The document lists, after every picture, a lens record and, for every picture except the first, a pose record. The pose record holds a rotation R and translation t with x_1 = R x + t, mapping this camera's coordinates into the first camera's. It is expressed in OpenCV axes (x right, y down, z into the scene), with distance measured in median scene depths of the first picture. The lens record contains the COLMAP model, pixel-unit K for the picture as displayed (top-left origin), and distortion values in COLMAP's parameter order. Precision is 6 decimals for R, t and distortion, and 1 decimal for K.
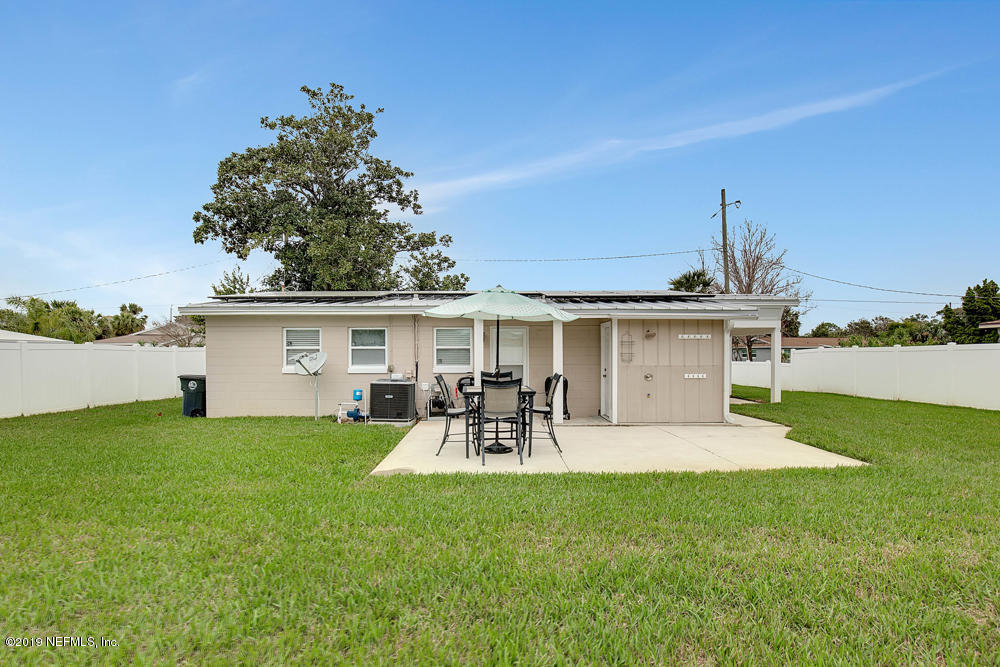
lens RADIAL K [[459.3, 0, 466.6], [0, 459.3, 349.6], [0, 0, 1]] dist [-0.018262, -0.000081]
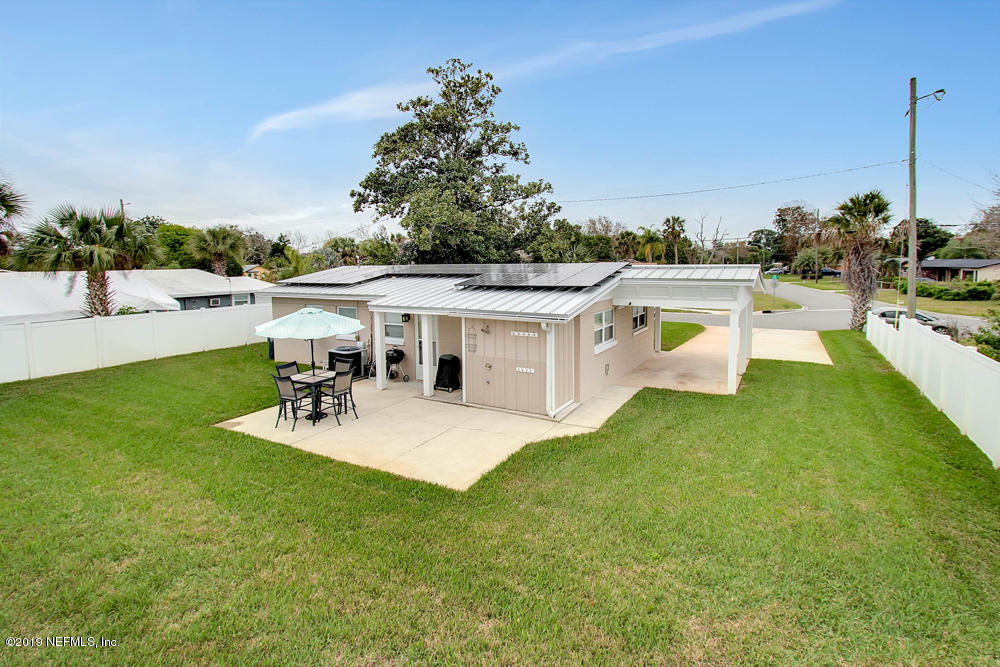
lens RADIAL K [[467.5, 0, 500.5], [0, 467.5, 285.0], [0, 0, 1]] dist [-0.000427, -0.000060]
pose [[0.873366, 0.012192, -0.486912, 0.406328], [0.018990, 0.998074, 0.059054, -0.087112], [0.486695, -0.060822, 0.871452, 0.002016]]
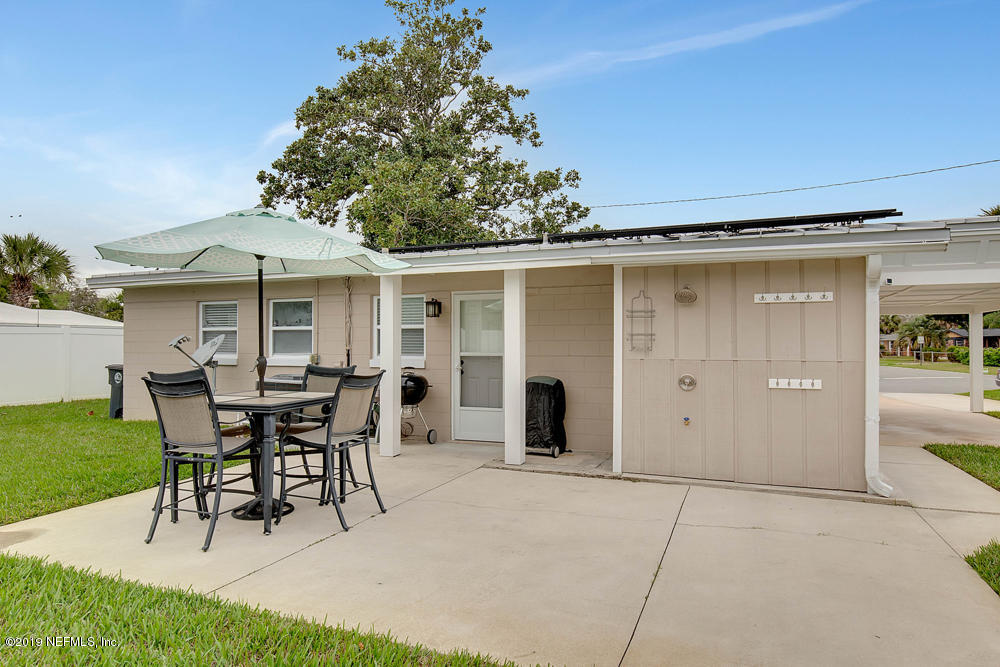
lens RADIAL K [[579.9, 0, 500.0], [0, 579.9, 333.5], [0, 0, 1]] dist [-0.003831, -0.000920]
pose [[0.934271, -0.004115, -0.356540, 0.176607], [0.001447, 0.999969, -0.007748, 0.004866], [0.356561, 0.006722, 0.934248, 0.144241]]
